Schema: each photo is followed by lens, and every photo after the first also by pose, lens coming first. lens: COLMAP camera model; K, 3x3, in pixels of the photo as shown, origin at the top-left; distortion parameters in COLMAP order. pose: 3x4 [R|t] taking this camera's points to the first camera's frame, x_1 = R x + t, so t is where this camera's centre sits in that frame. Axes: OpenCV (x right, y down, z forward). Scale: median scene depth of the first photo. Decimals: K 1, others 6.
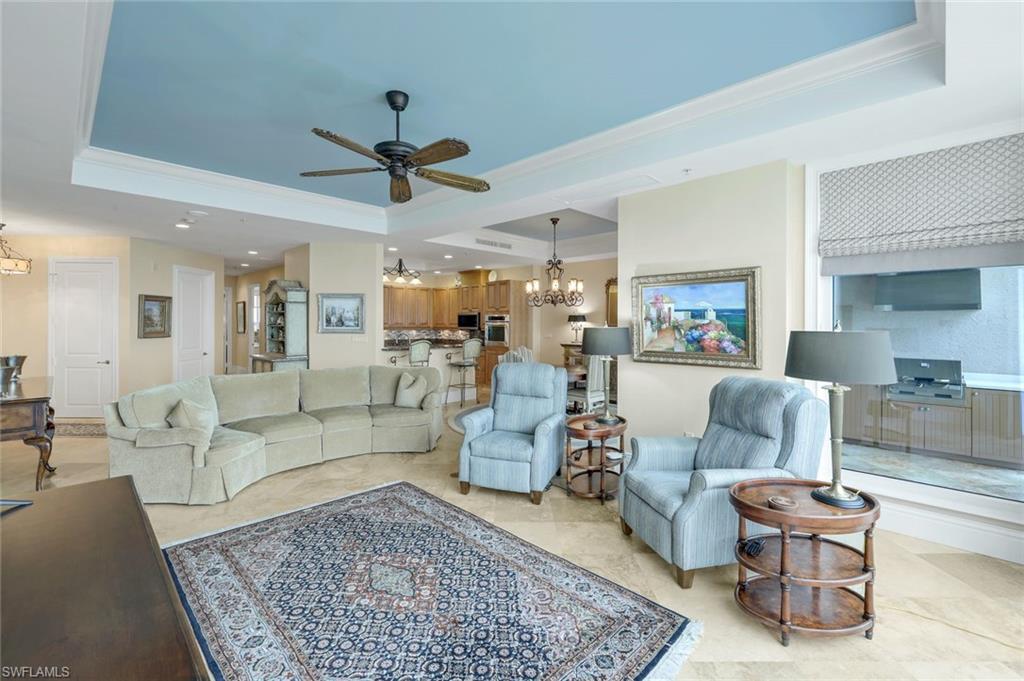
lens RADIAL K [[432.0, 0, 511.6], [0, 432.0, 330.1], [0, 0, 1]] dist [0.000951, 0.000181]
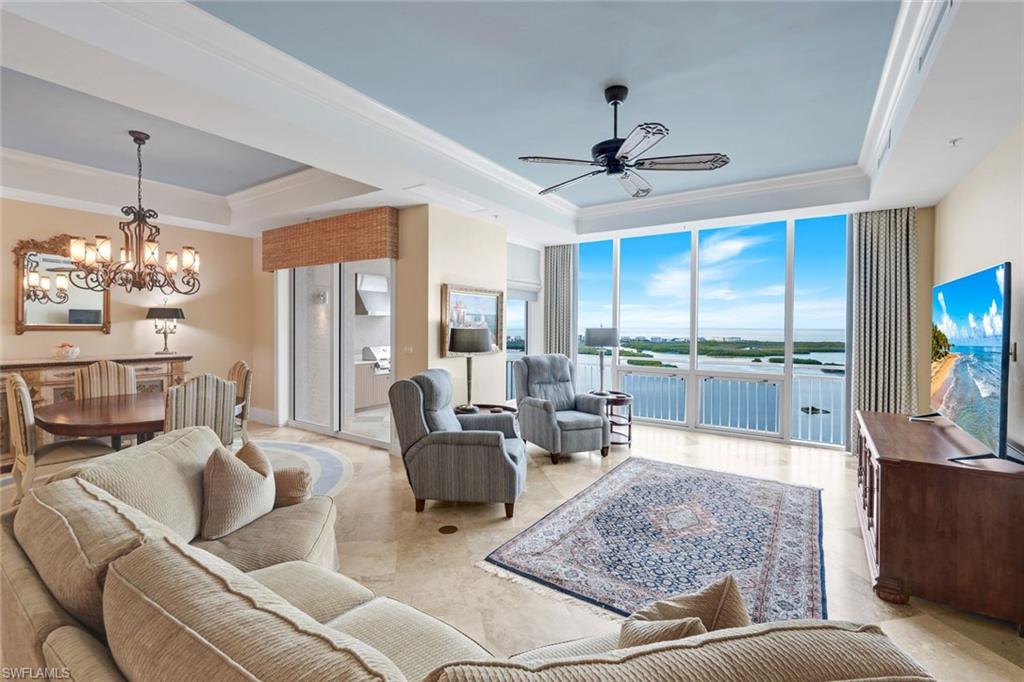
lens RADIAL K [[451.2, 0, 507.2], [0, 451.2, 323.5], [0, 0, 1]] dist [0.003199, 0.000423]
pose [[-0.175956, -0.000393, 0.984398, -1.470496], [0.010136, 0.999946, 0.002210, -0.027567], [-0.984346, 0.010367, -0.175942, 1.681958]]
